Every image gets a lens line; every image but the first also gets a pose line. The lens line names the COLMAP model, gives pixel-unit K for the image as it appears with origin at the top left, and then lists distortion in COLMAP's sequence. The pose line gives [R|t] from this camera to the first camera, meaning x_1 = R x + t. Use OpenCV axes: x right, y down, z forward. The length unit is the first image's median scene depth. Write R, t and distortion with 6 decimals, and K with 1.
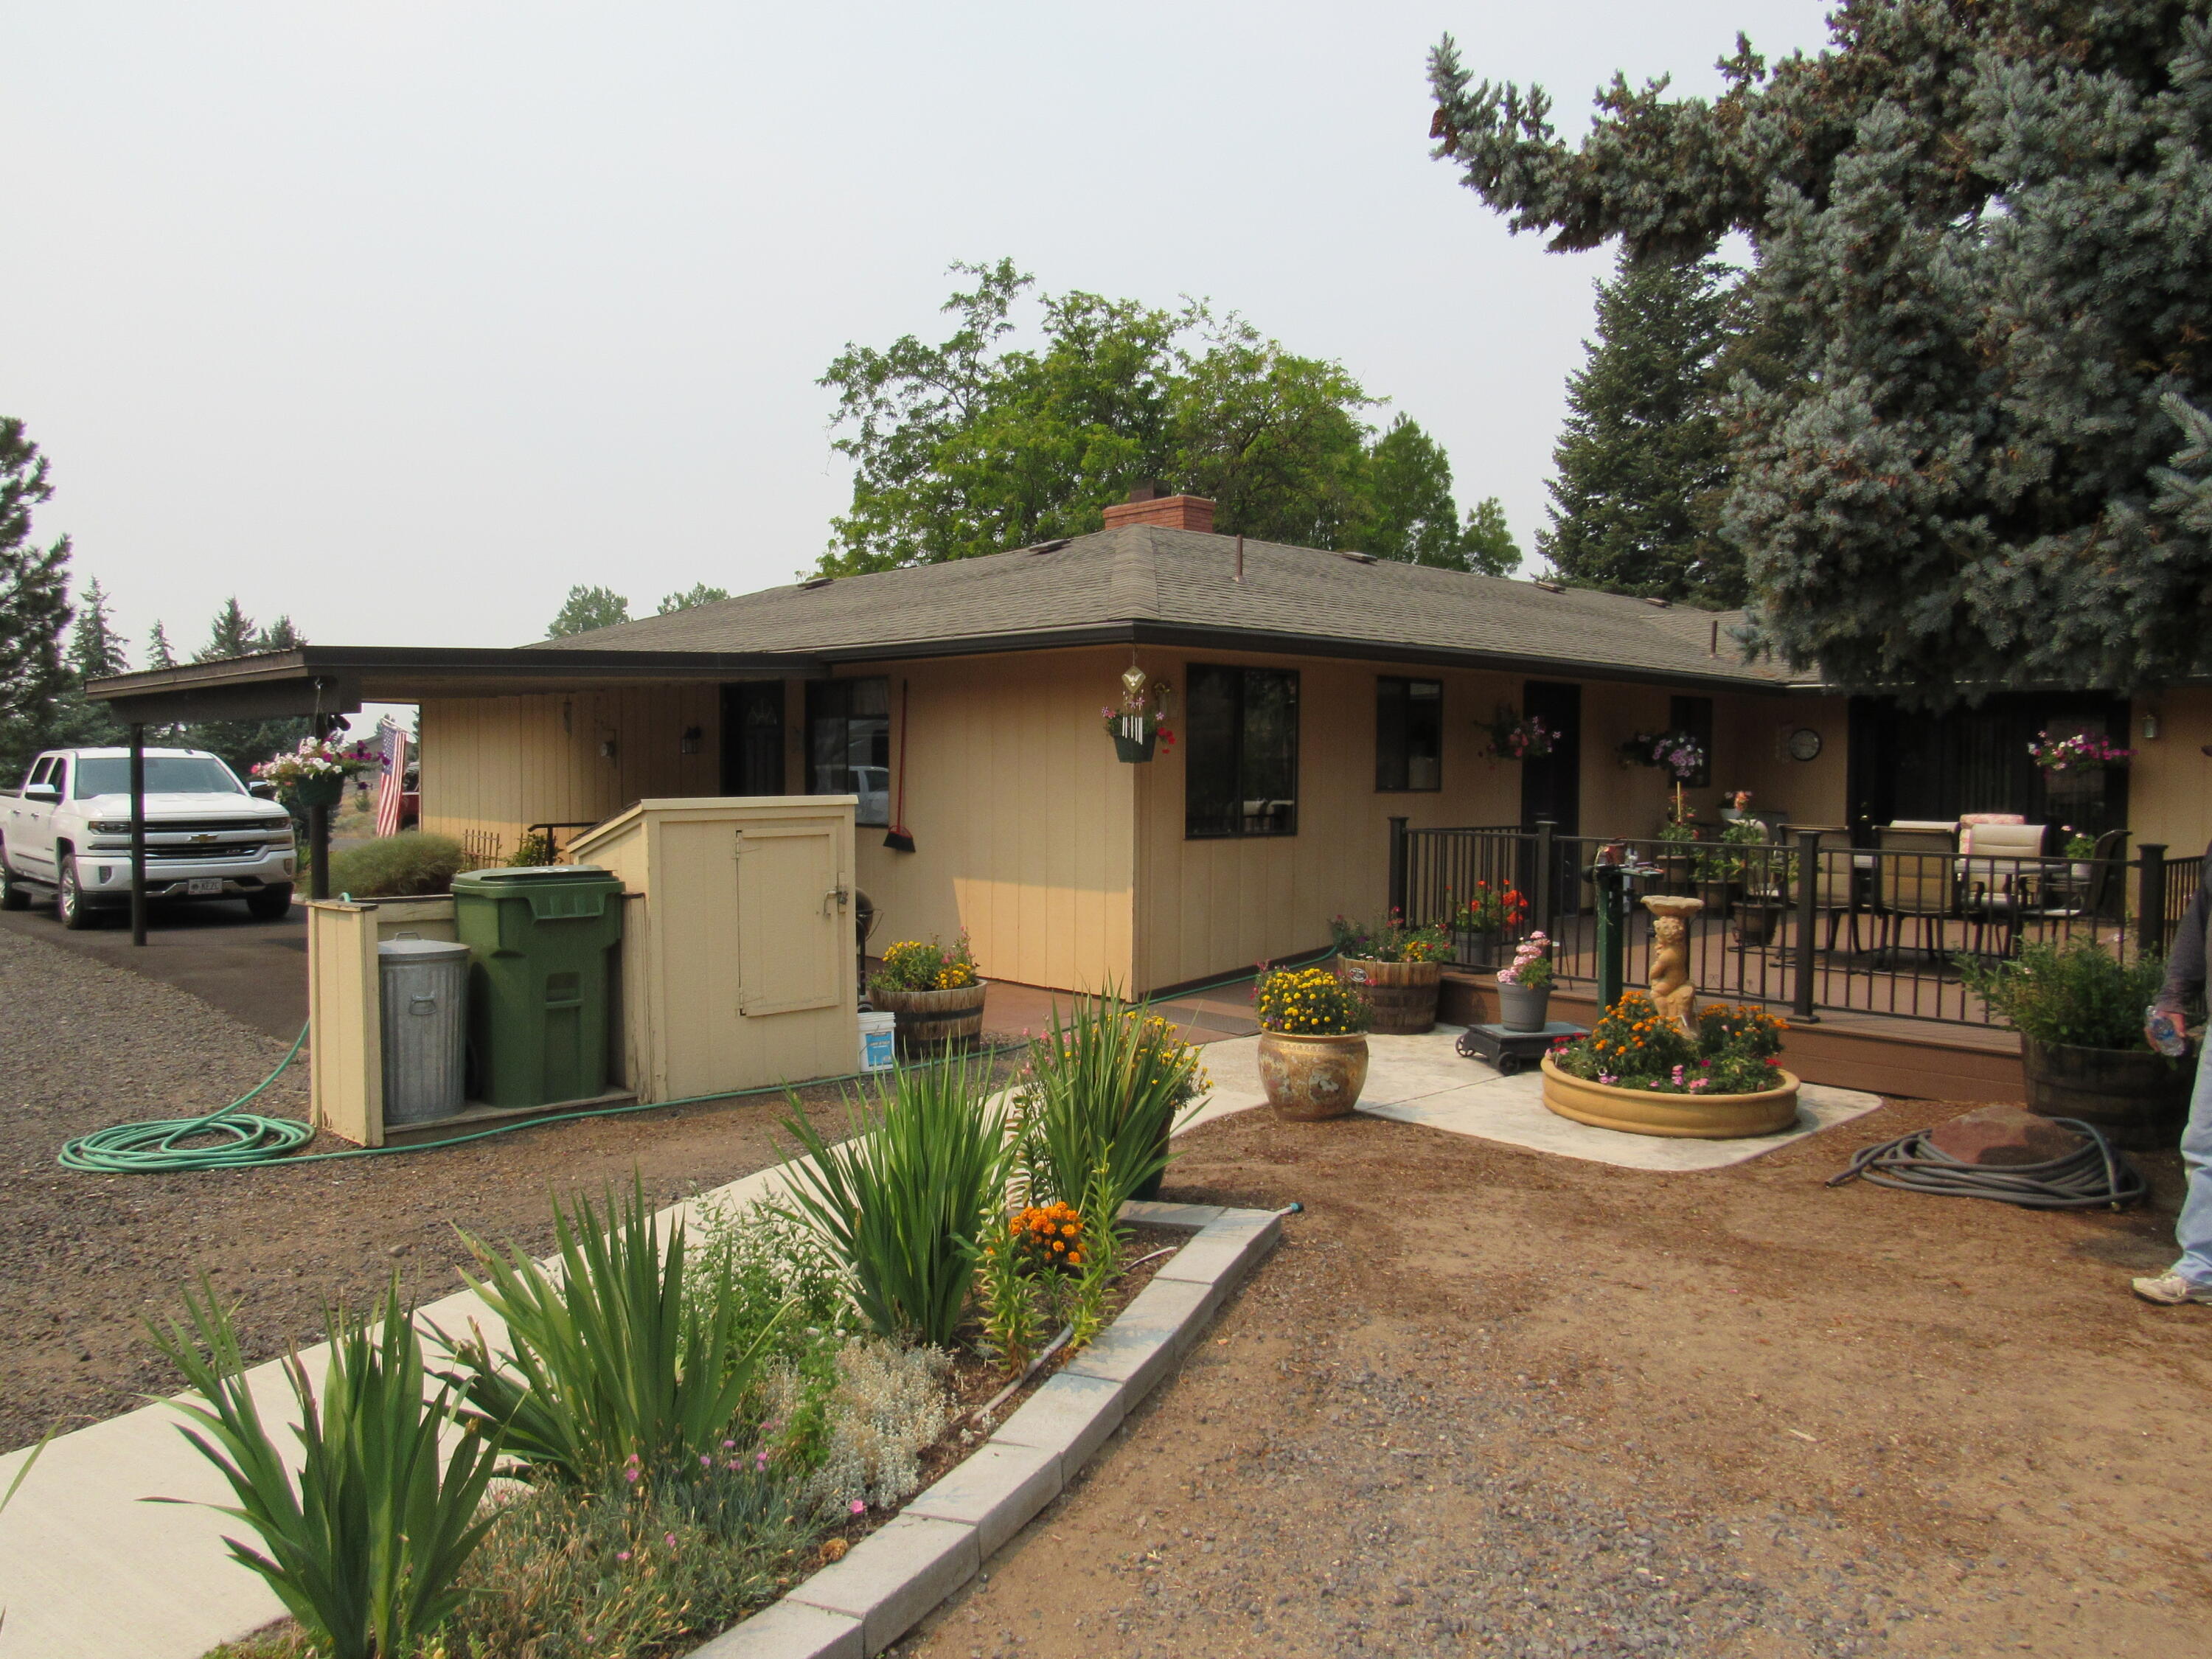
lens RADIAL K [[1566.0, 0, 1107.9], [0, 1566.0, 823.4], [0, 0, 1]] dist [-0.018418, -0.012161]
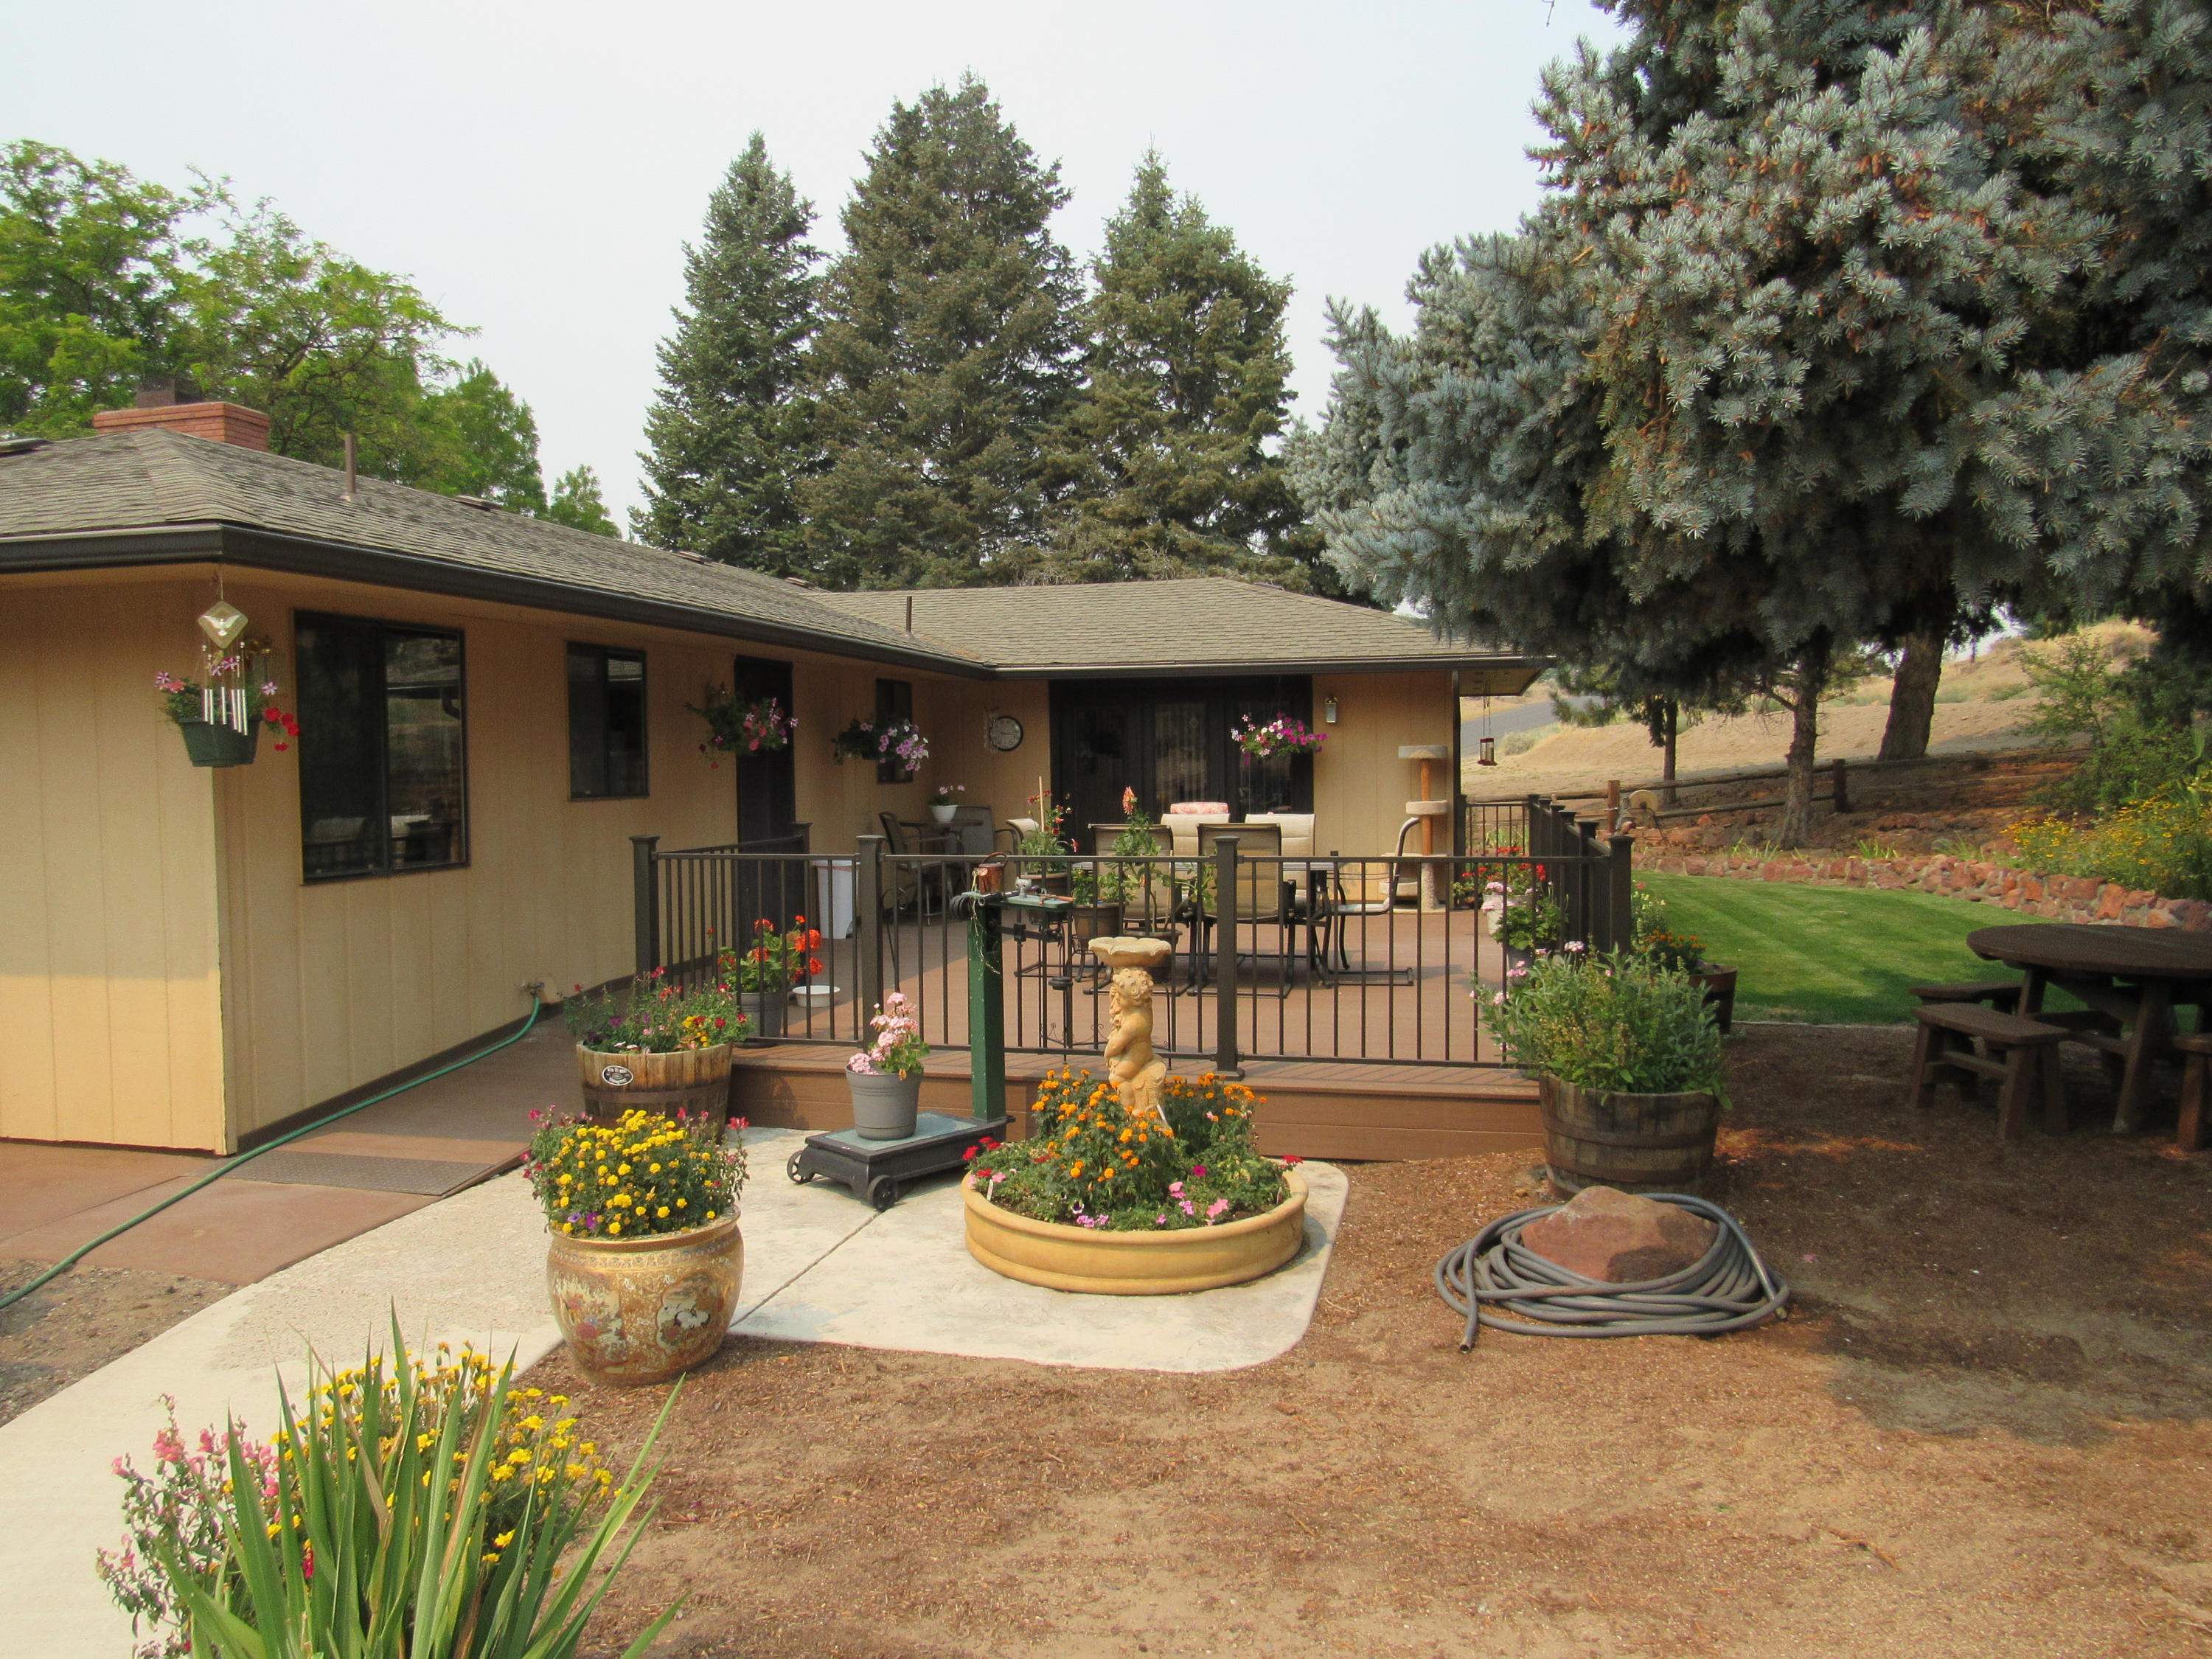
lens RADIAL K [[1566.0, 0, 1098.7], [0, 1566.0, 822.9], [0, 0, 1]] dist [-0.018418, -0.012161]
pose [[0.834887, -0.039146, 0.549027, -0.025775], [0.038452, 0.999179, 0.012770, -0.009869], [-0.549076, 0.010450, 0.835707, 0.267492]]
